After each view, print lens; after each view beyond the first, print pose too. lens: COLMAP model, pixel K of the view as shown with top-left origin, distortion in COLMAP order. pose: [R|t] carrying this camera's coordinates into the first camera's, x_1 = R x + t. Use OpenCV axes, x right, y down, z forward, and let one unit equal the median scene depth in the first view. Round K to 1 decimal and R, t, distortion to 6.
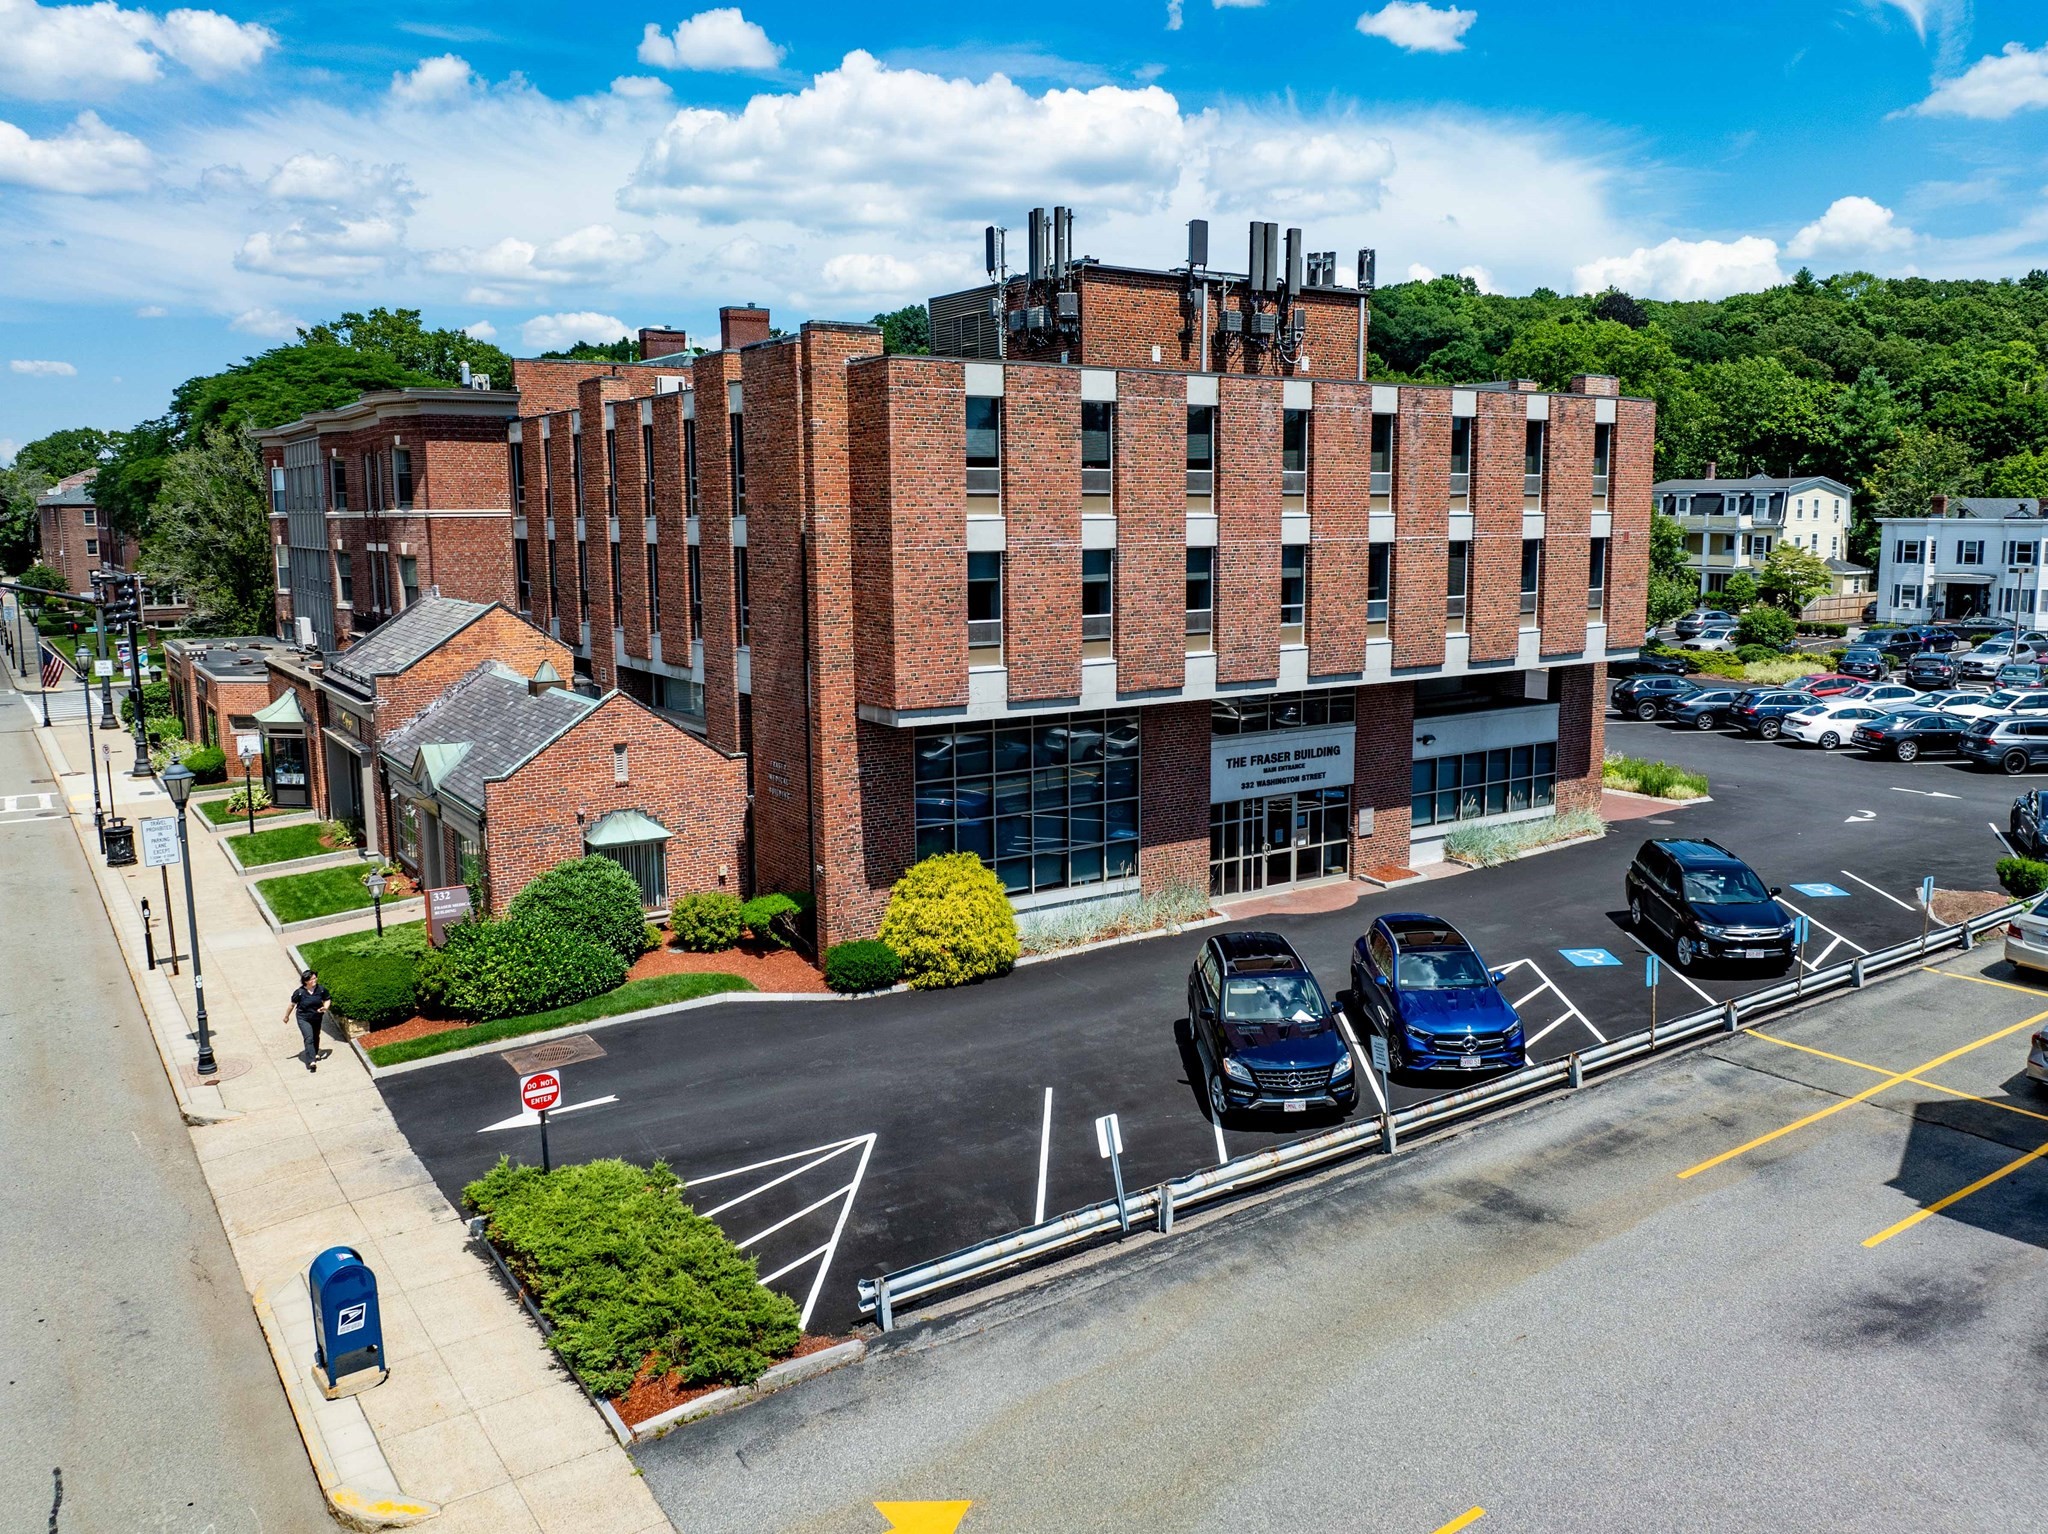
lens RADIAL K [[1612.7, 0, 1105.3], [0, 1612.7, 767.9], [0, 0, 1]] dist [-0.038157, -0.005380]
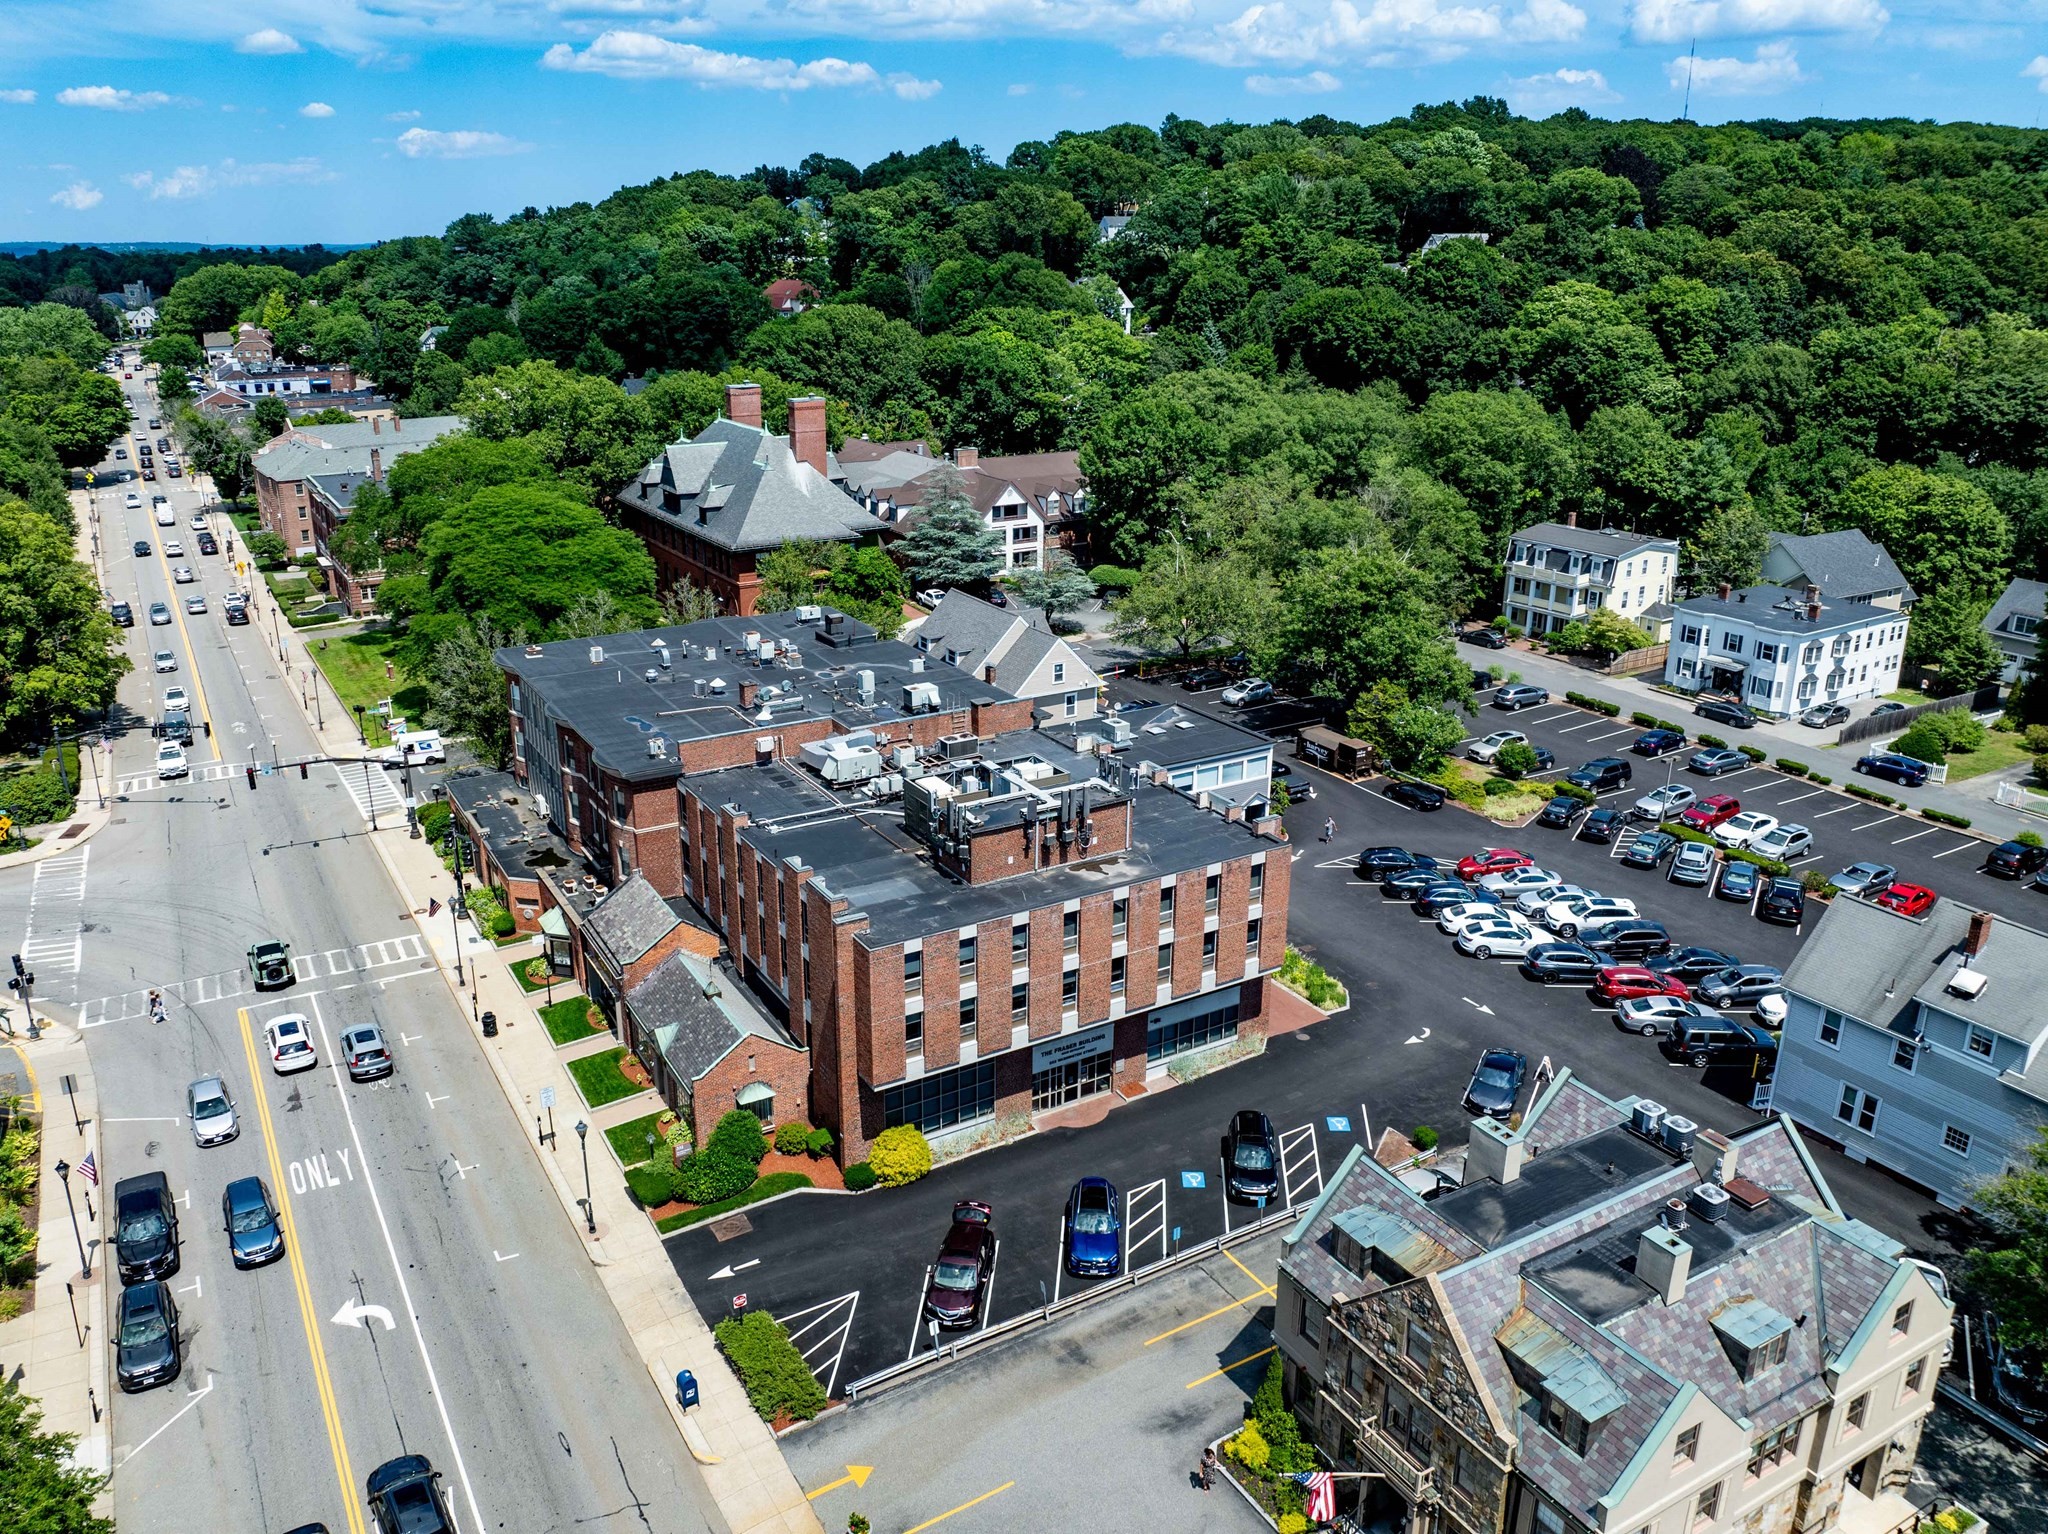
lens RADIAL K [[1522.0, 0, 1024.0], [0, 1522.0, 767.0], [0, 0, 1]] dist [-0.036695, -0.006651]
pose [[0.996494, 0.034307, -0.076309, 0.204290], [-0.021318, 0.986073, 0.164943, -0.738730], [0.080905, -0.162738, 0.983347, -0.909273]]
